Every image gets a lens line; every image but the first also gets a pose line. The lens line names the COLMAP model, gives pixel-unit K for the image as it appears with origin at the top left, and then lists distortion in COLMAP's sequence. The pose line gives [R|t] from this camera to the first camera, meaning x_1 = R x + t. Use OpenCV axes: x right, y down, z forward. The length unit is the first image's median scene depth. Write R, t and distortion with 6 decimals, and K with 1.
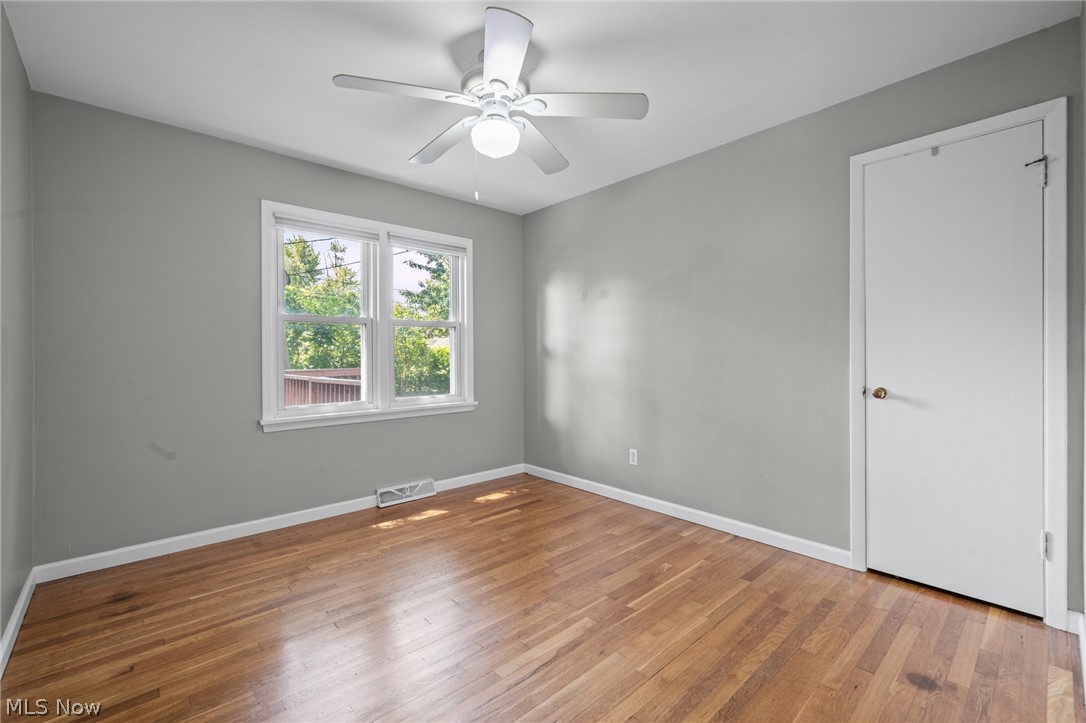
lens RADIAL K [[466.3, 0, 548.3], [0, 466.3, 360.4], [0, 0, 1]] dist [-0.000354, 0.000218]
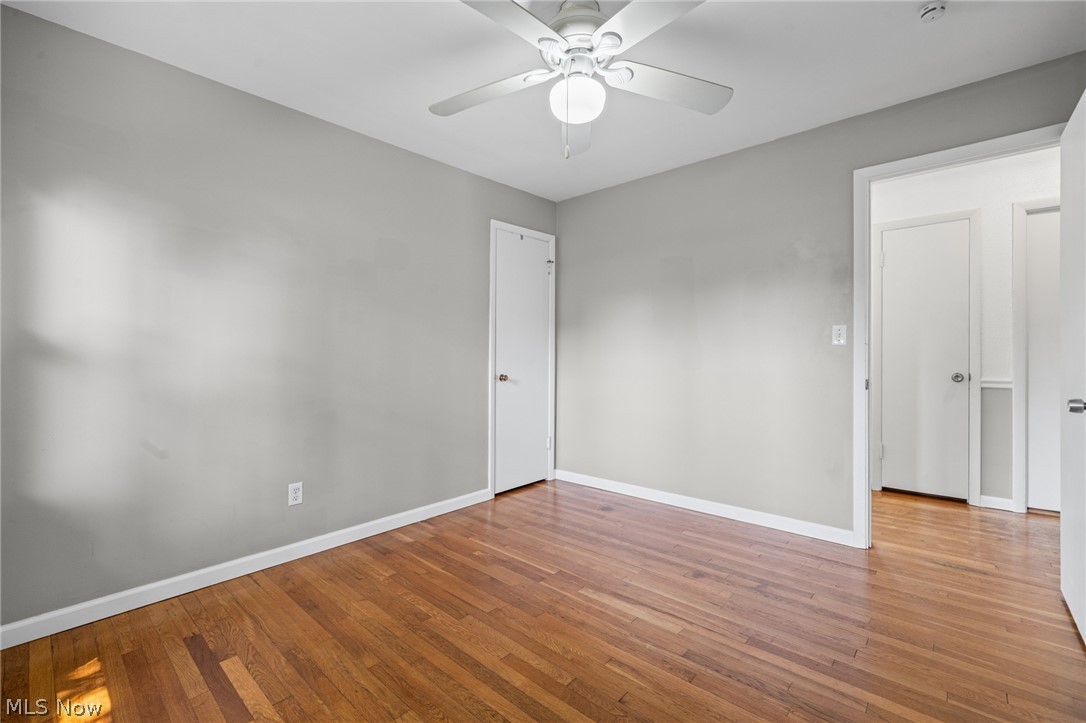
lens RADIAL K [[466.3, 0, 537.6], [0, 466.3, 357.4], [0, 0, 1]] dist [-0.000354, 0.000218]
pose [[-0.086125, -0.006584, 0.996263, -0.784998], [0.017252, 0.999818, 0.008099, -0.007642], [-0.996135, 0.017885, -0.085996, 0.928815]]
